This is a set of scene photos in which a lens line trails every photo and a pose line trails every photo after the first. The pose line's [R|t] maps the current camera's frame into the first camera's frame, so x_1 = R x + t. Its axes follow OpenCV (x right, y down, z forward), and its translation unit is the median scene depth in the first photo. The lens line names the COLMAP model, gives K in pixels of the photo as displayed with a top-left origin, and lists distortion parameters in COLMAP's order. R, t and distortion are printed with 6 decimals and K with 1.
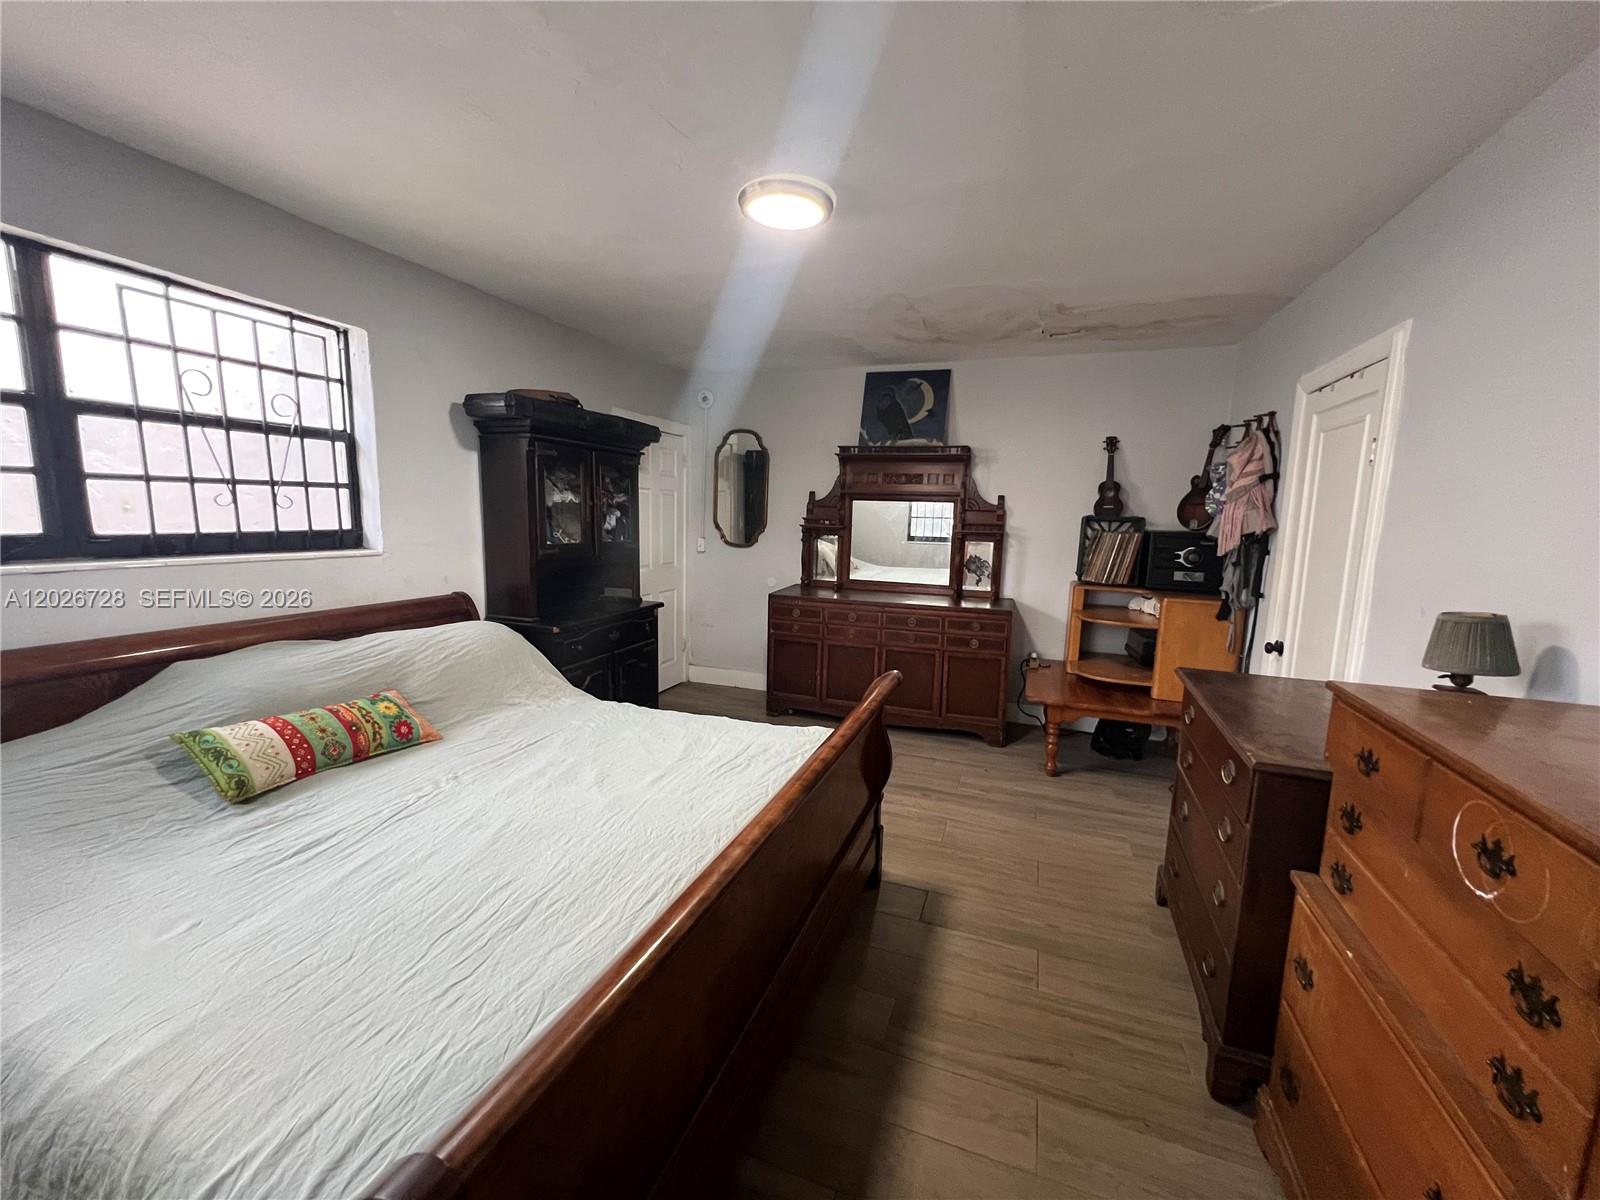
lens RADIAL K [[637.5, 0, 803.5], [0, 637.5, 597.4], [0, 0, 1]] dist [0.000268, 0.000272]
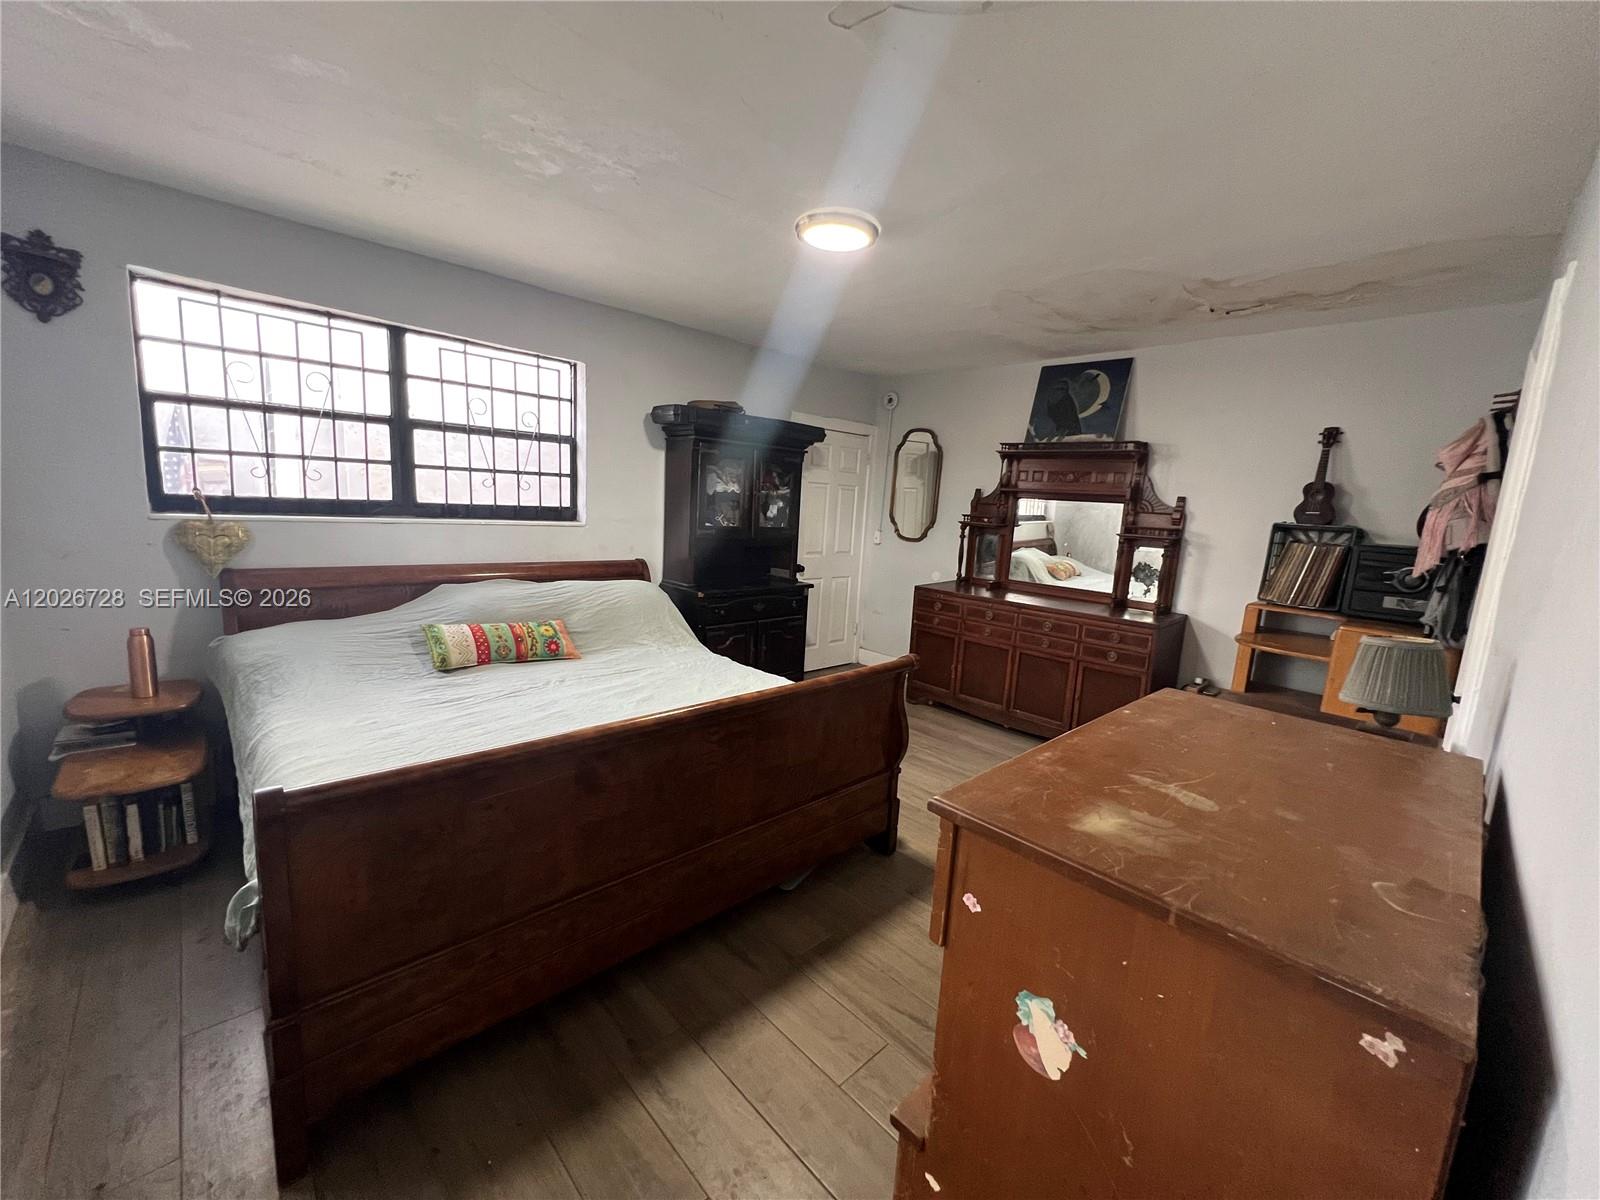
lens RADIAL K [[637.5, 0, 804.4], [0, 637.5, 599.9], [0, 0, 1]] dist [0.000268, 0.000272]
pose [[0.899142, 0.093138, -0.427632, 0.326179], [-0.091773, 0.995494, 0.023856, 0.013085], [0.427927, 0.017795, 0.903638, -0.028888]]
